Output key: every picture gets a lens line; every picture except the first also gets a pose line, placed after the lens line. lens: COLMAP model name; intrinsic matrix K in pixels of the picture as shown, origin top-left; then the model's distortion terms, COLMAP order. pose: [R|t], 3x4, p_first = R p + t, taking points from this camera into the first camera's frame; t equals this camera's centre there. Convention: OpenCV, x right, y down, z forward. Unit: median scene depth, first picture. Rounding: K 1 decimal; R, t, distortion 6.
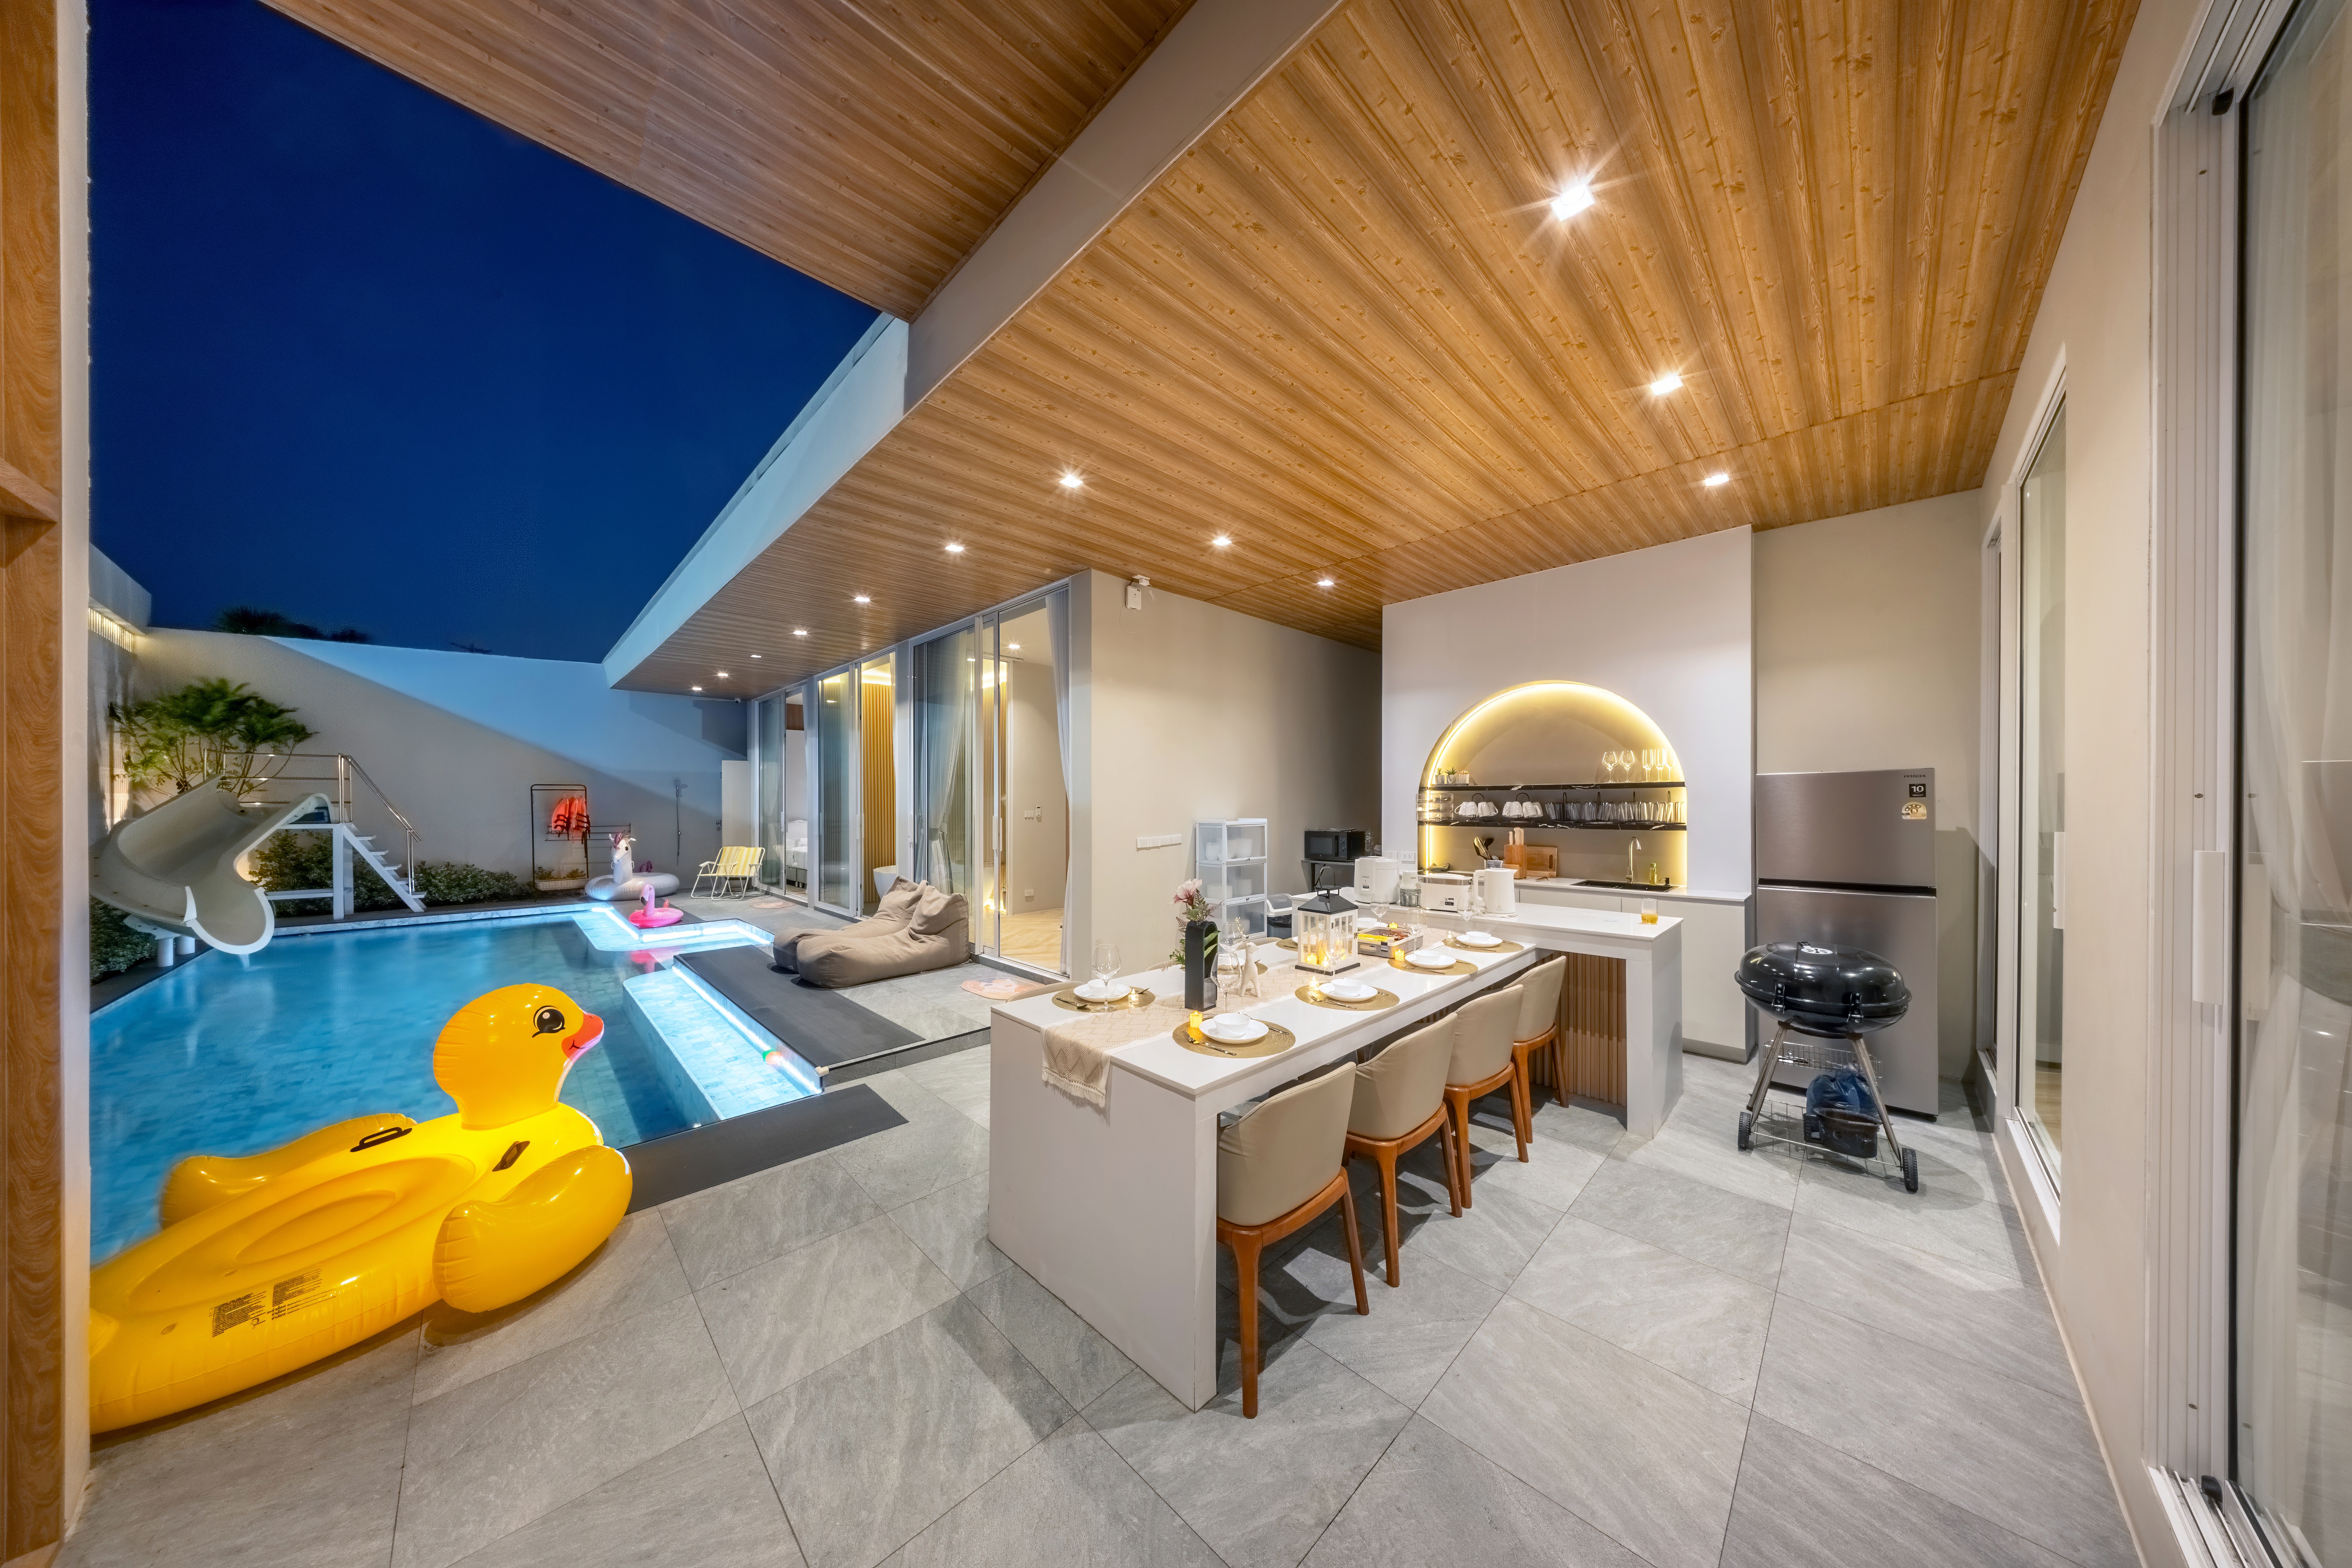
lens RADIAL K [[695.9, 0, 1176.0], [0, 695.9, 784.0], [0, 0, 1]] dist [-0.013361, 0.000021]
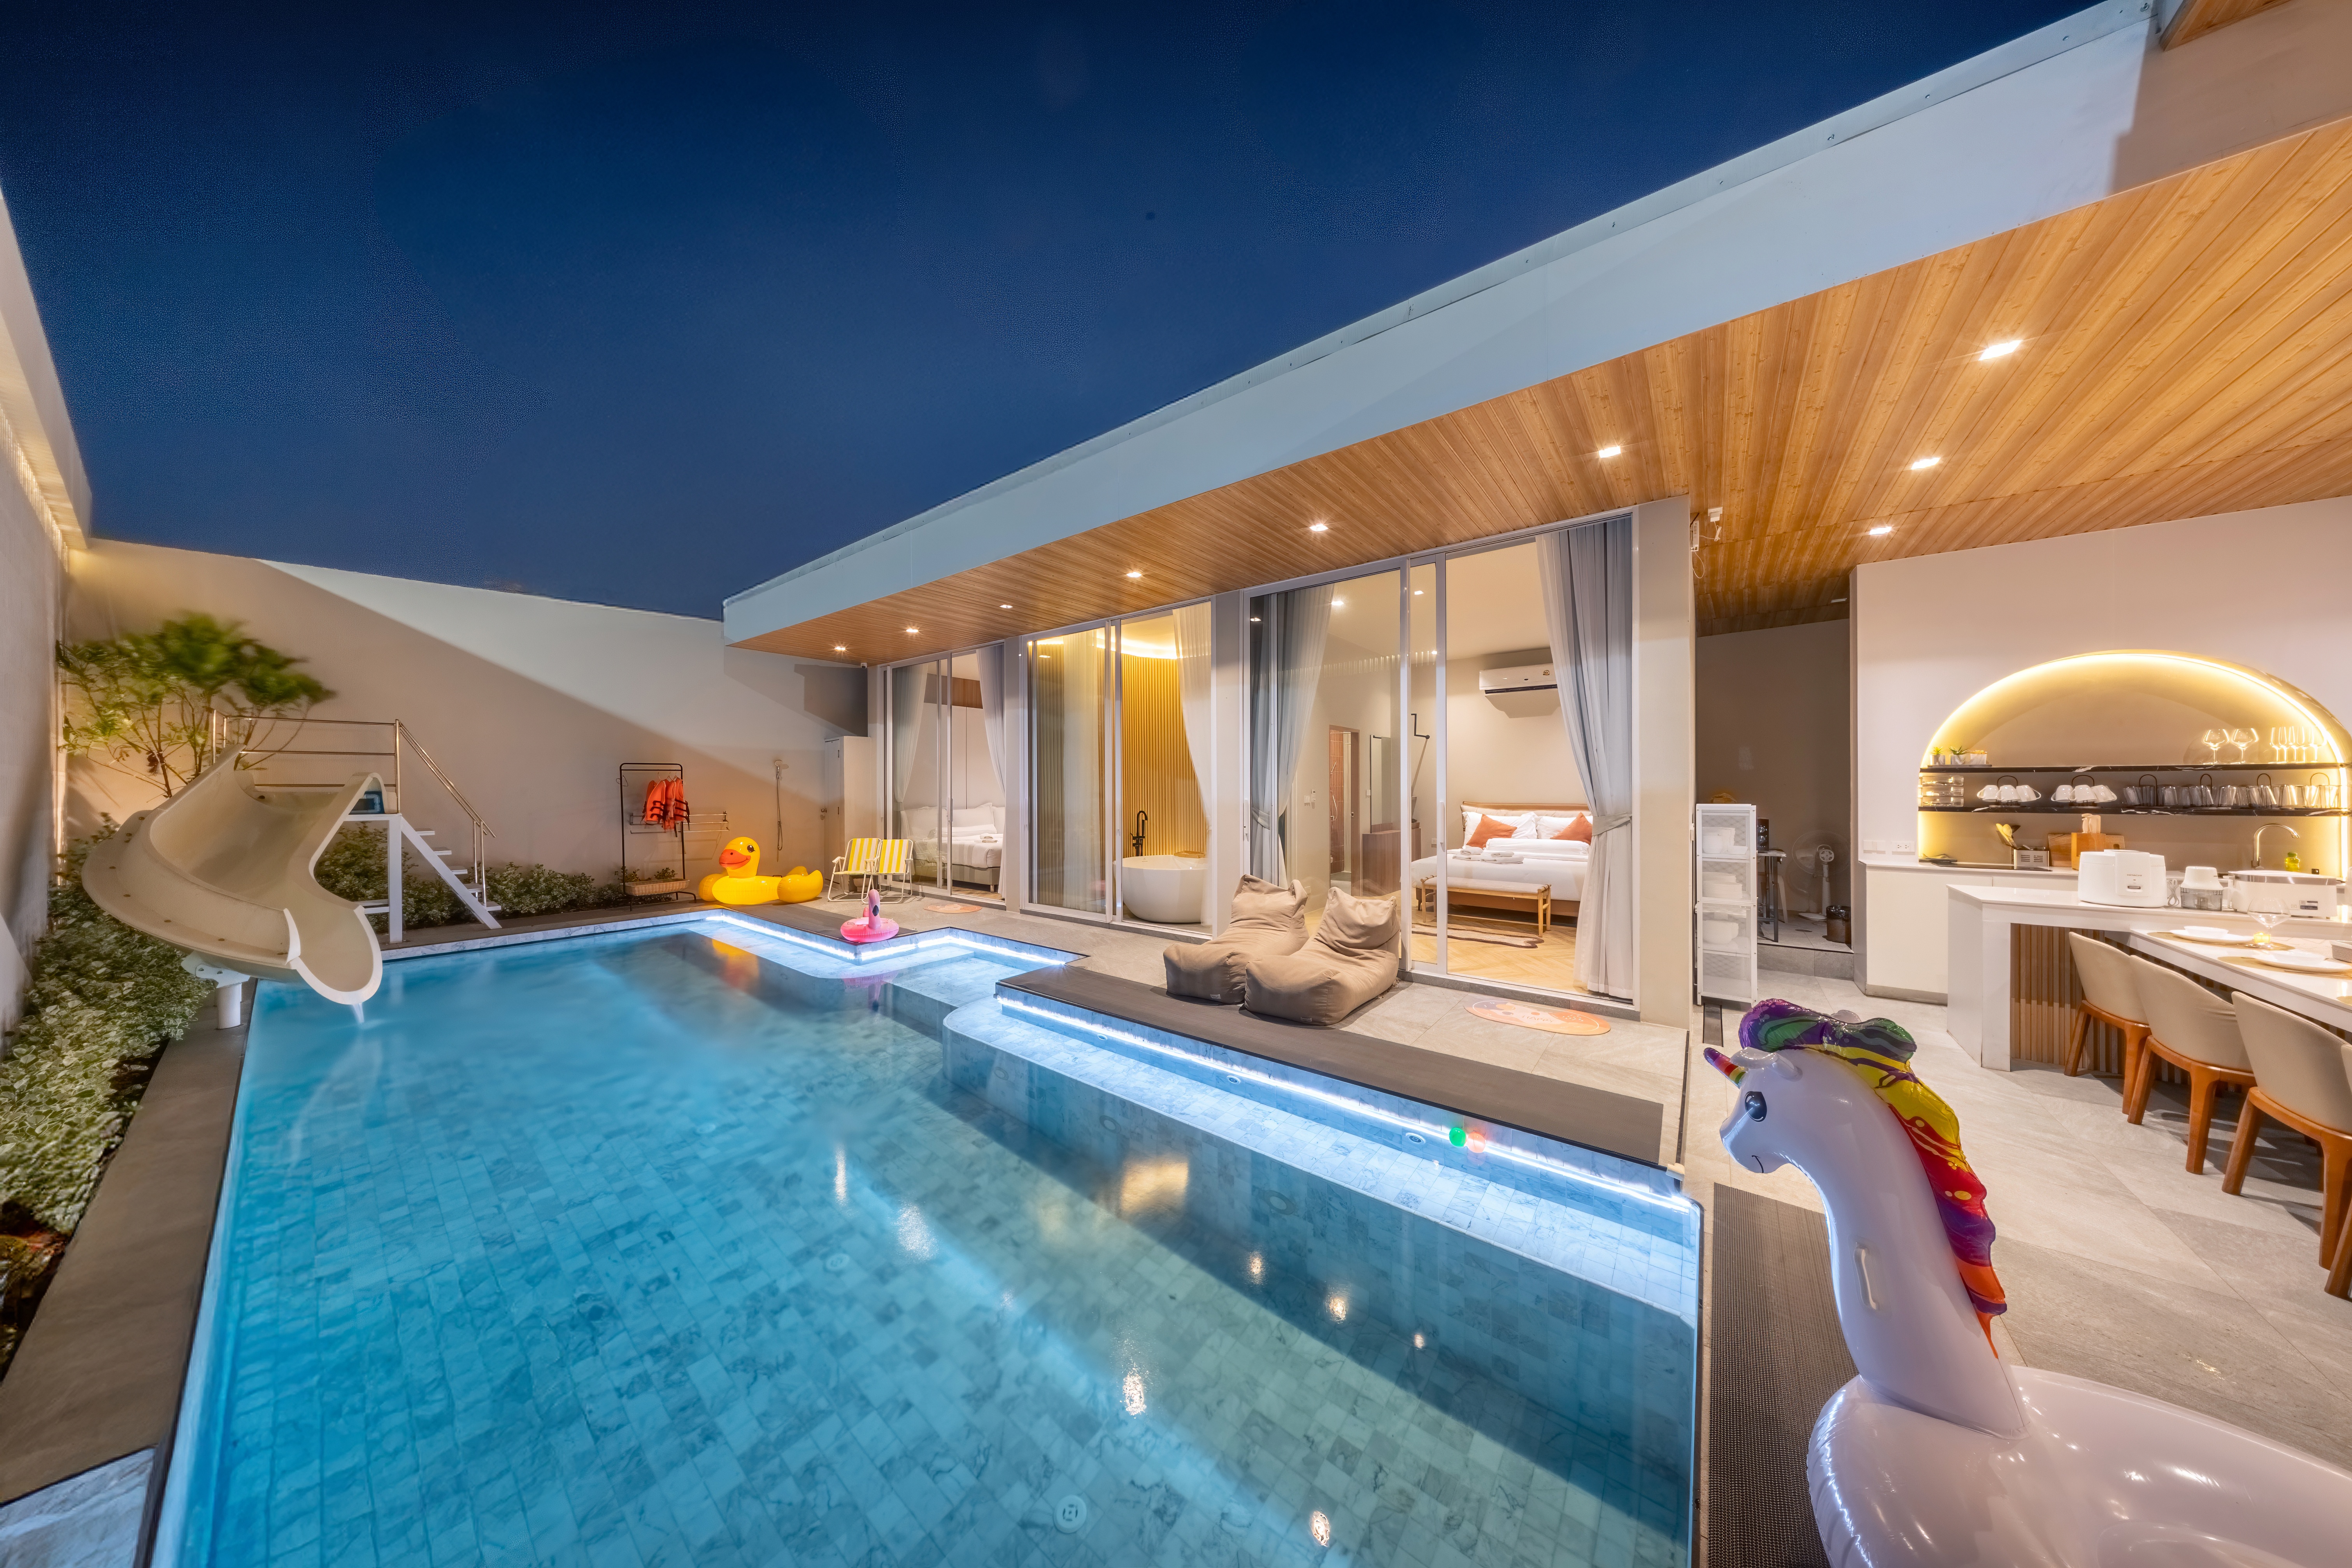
lens RADIAL K [[695.9, 0, 1176.0], [0, 695.9, 784.0], [0, 0, 1]] dist [-0.013361, 0.000021]
pose [[0.993066, 0.001076, 0.117557, -0.497608], [-0.003704, 0.999748, 0.022137, 0.005864], [-0.117503, -0.022419, 0.992819, 0.170568]]
